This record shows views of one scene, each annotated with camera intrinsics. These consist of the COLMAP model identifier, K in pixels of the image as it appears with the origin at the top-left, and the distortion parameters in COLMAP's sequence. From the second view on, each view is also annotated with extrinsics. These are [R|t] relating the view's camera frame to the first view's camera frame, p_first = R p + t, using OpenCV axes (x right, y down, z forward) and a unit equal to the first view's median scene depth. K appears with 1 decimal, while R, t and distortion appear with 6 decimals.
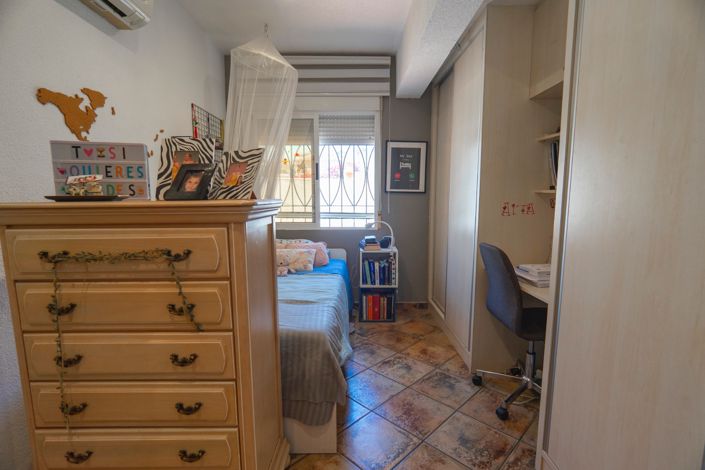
lens RADIAL K [[339.6, 0, 352.5], [0, 339.6, 235.8], [0, 0, 1]] dist [-0.016893, 0.005287]
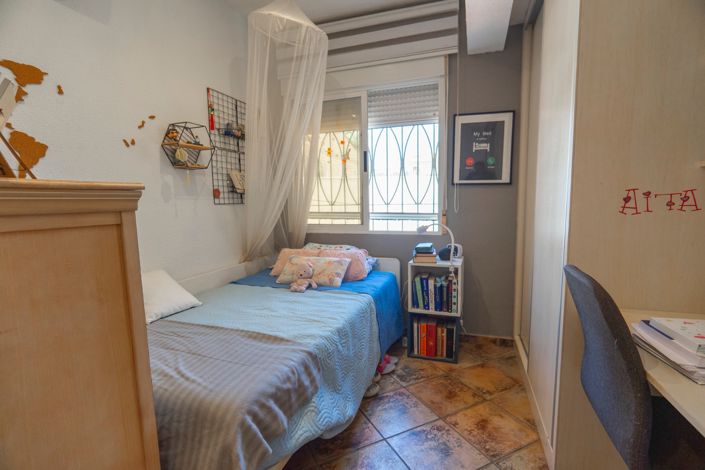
lens RADIAL K [[339.6, 0, 353.4], [0, 339.6, 237.2], [0, 0, 1]] dist [-0.016893, 0.005287]
pose [[0.944647, 0.020543, -0.327446, 0.149897], [-0.021763, 0.999763, -0.000061, -0.009809], [0.327367, 0.007184, 0.944870, 0.250437]]
